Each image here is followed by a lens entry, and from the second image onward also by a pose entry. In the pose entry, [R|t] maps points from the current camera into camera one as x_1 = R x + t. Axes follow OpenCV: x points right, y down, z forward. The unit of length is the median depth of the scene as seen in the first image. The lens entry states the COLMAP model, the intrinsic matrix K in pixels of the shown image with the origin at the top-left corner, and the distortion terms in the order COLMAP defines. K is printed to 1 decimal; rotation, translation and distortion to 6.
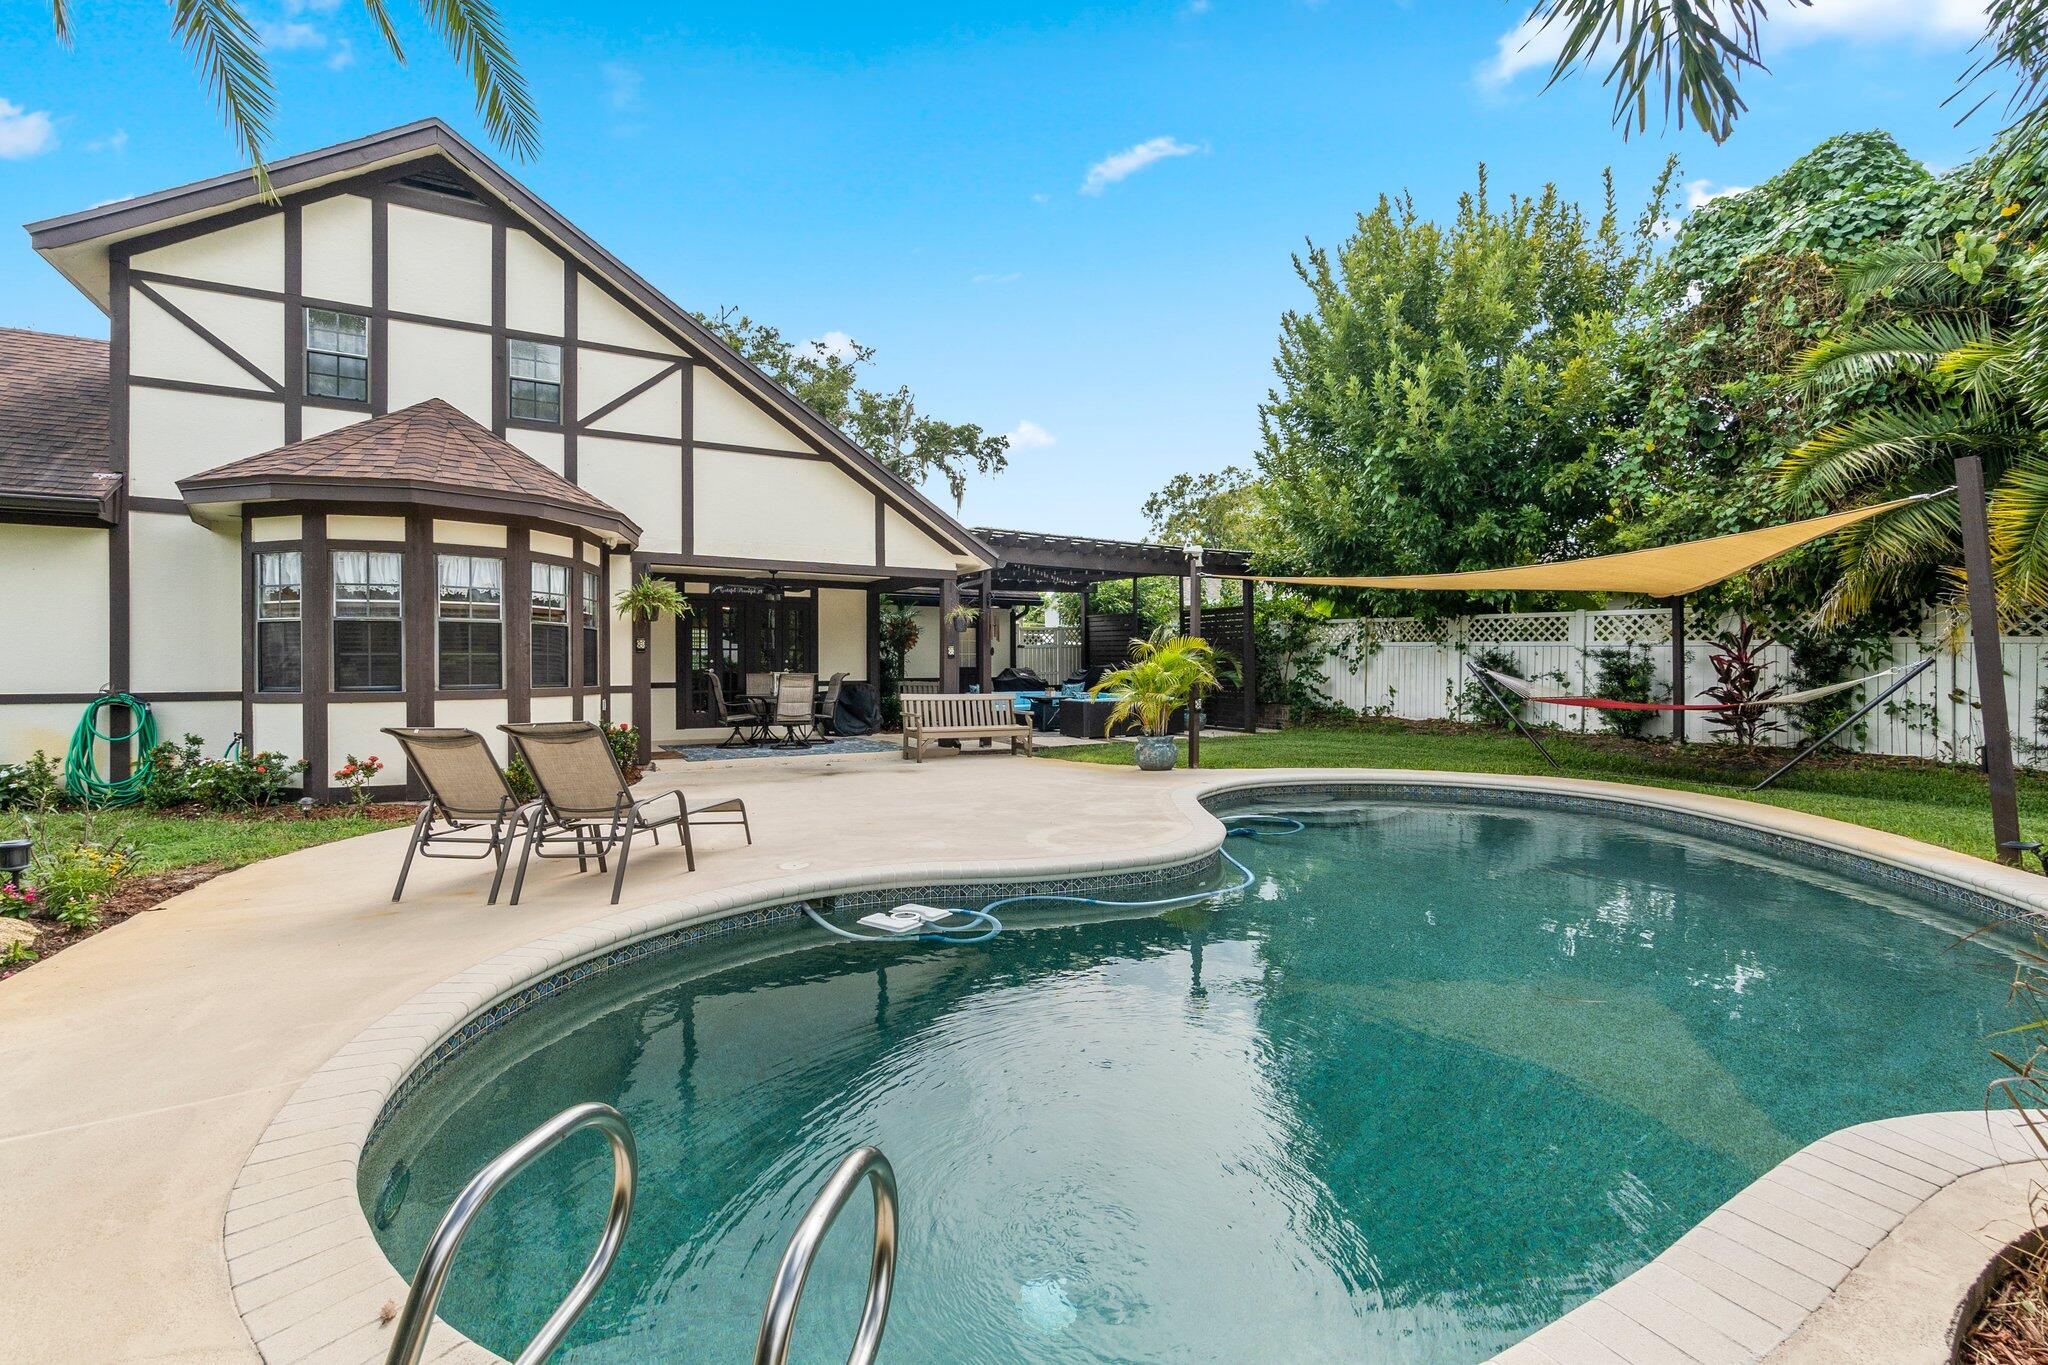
lens RADIAL K [[884.4, 0, 1006.0], [0, 884.4, 666.4], [0, 0, 1]] dist [-0.007472, 0.003131]
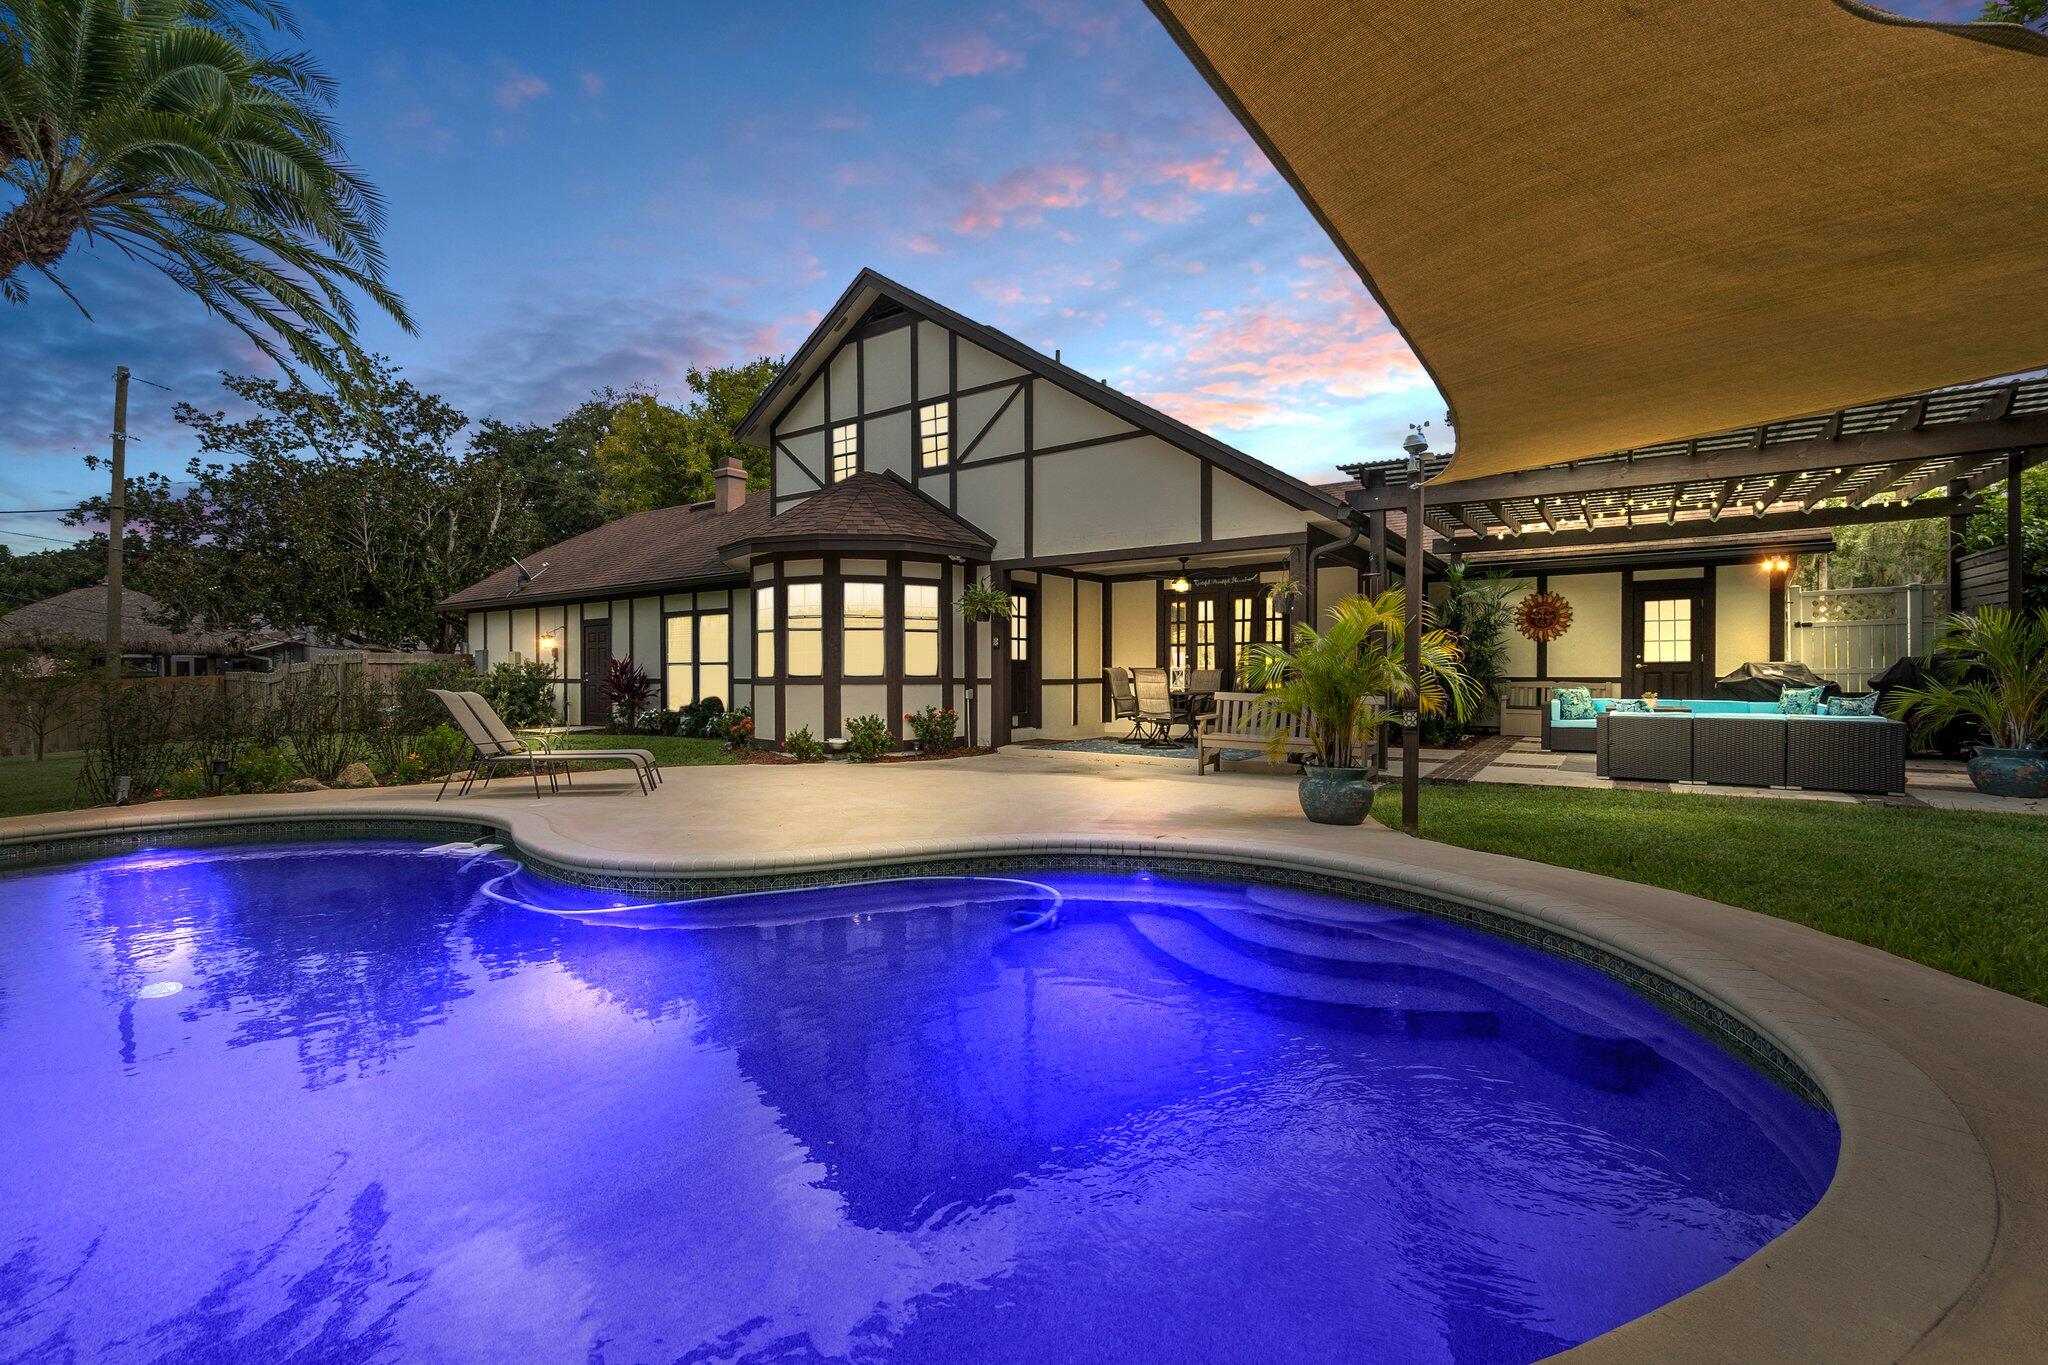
lens RADIAL K [[884.4, 0, 1025.2], [0, 884.4, 678.1], [0, 0, 1]] dist [-0.007472, 0.003131]
pose [[0.432203, 0.002011, -0.901774, 0.626490], [0.003715, 0.999985, 0.004010, 0.016493], [0.901769, -0.005083, 0.432189, 0.542522]]
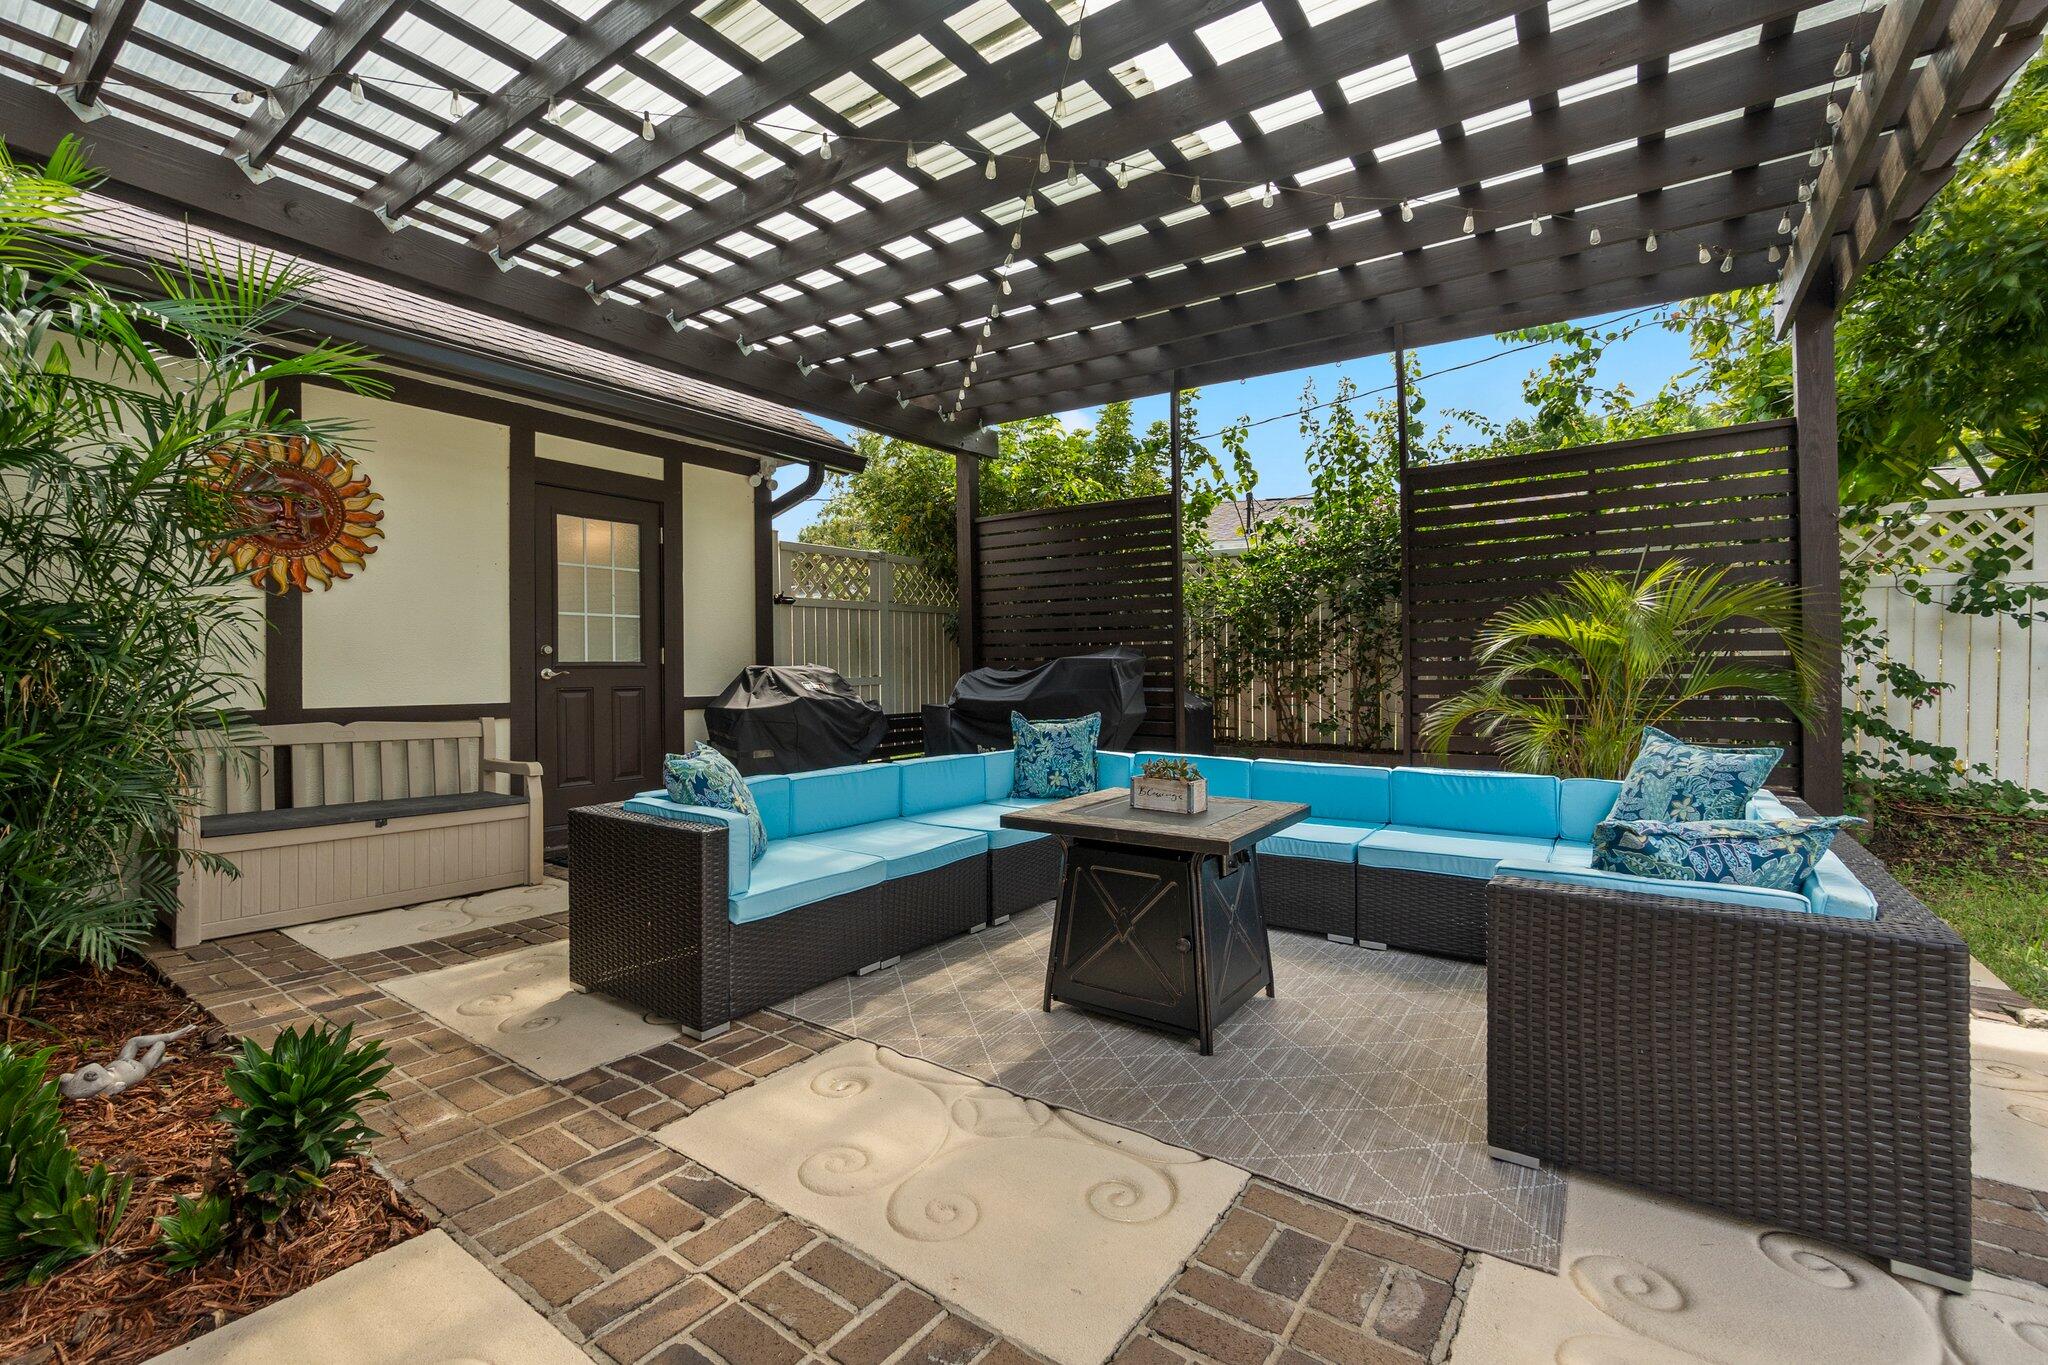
lens RADIAL K [[884.4, 0, 987.5], [0, 884.4, 664.2], [0, 0, 1]] dist [-0.007472, 0.003131]
pose [[0.919352, -0.002687, 0.393427, -0.084302], [0.007318, 0.999920, -0.010272, 0.009371], [-0.393368, 0.012323, 0.919298, 1.307708]]
